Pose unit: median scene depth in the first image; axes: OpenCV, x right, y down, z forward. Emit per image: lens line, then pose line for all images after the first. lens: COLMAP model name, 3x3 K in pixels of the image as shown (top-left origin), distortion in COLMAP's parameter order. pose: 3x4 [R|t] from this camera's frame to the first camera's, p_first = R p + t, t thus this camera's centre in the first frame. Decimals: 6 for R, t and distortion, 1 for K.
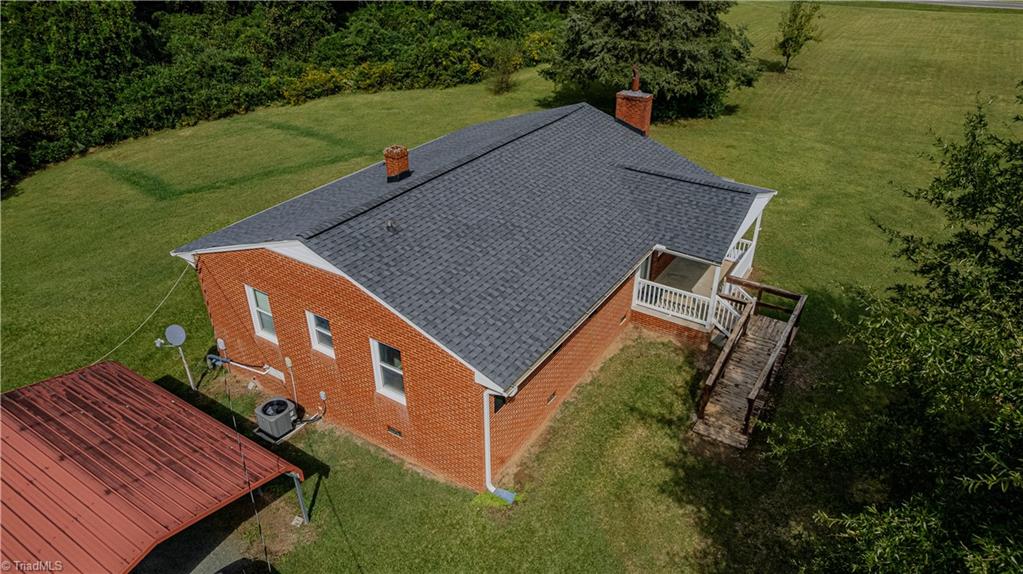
lens RADIAL K [[656.8, 0, 511.5], [0, 656.8, 287.0], [0, 0, 1]] dist [-0.079280, 0.072780]
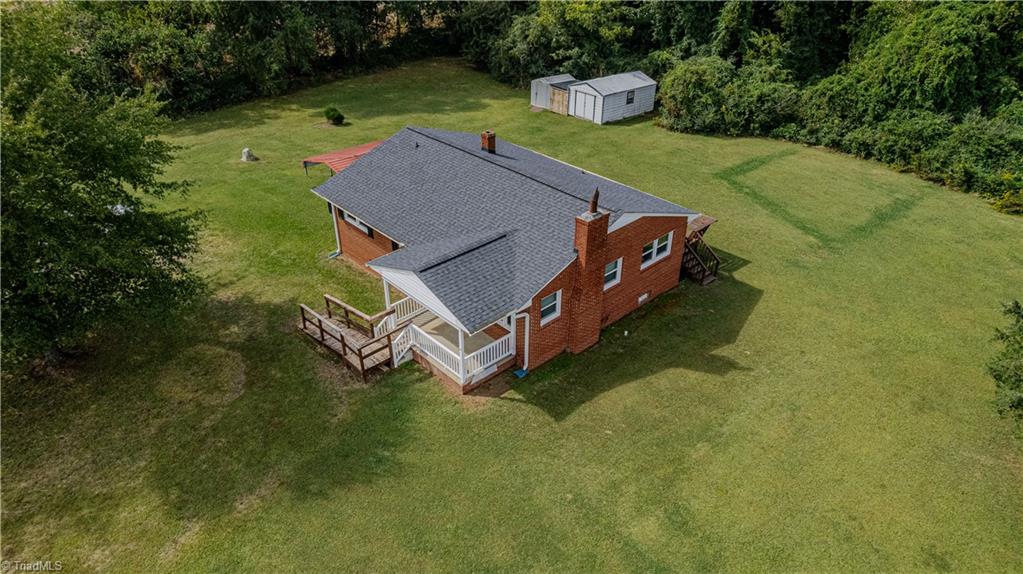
lens RADIAL K [[656.8, 0, 511.5], [0, 656.8, 287.0], [0, 0, 1]] dist [-0.079280, 0.072780]
pose [[-0.236034, 0.512908, -0.825356, 0.705423], [-0.494777, 0.667581, 0.556356, -0.461609], [0.836351, 0.539686, 0.096203, 0.560646]]
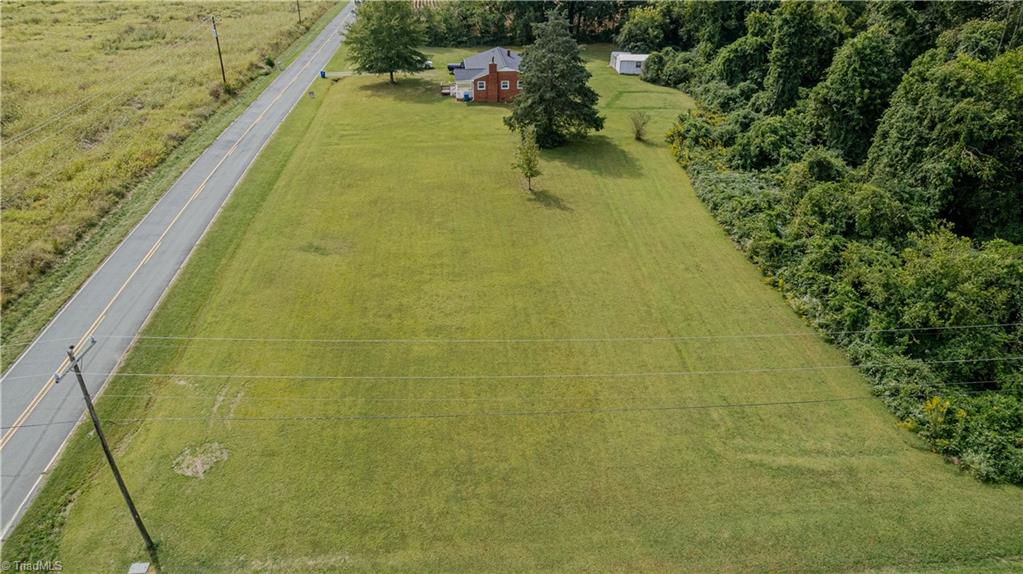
lens RADIAL K [[656.8, 0, 511.5], [0, 656.8, 287.0], [0, 0, 1]] dist [-0.079280, 0.072780]
pose [[-0.777573, 0.326532, -0.537361, 1.767579], [-0.326723, 0.520356, 0.788975, -1.815638], [0.537245, 0.789054, -0.297930, 2.183410]]
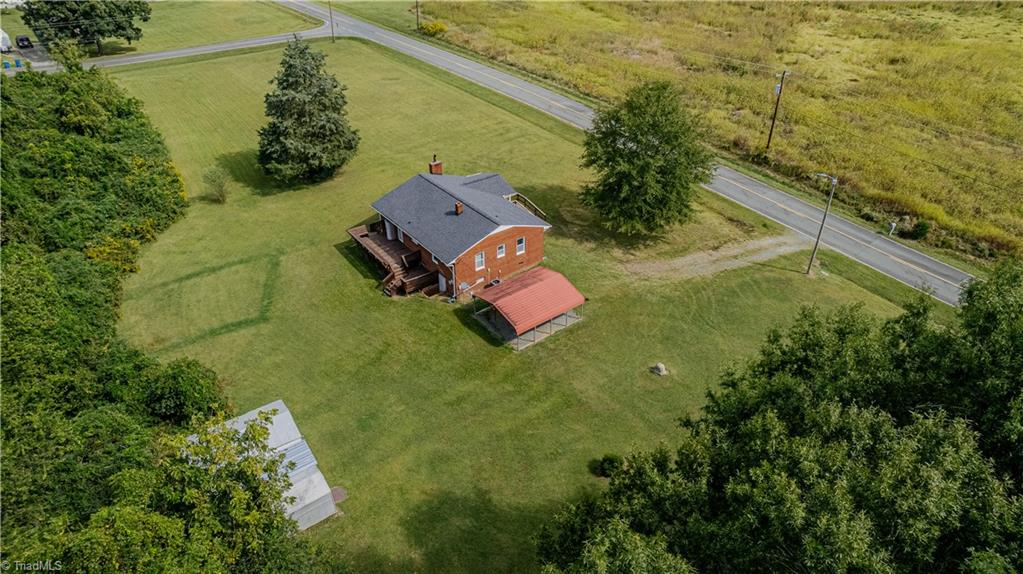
lens RADIAL K [[656.8, 0, 511.5], [0, 656.8, 287.0], [0, 0, 1]] dist [-0.079280, 0.072780]
pose [[0.336402, -0.514122, 0.788994, -1.429628], [0.472025, 0.817032, 0.331135, -0.414223], [-0.814878, 0.261030, 0.517530, -0.381141]]
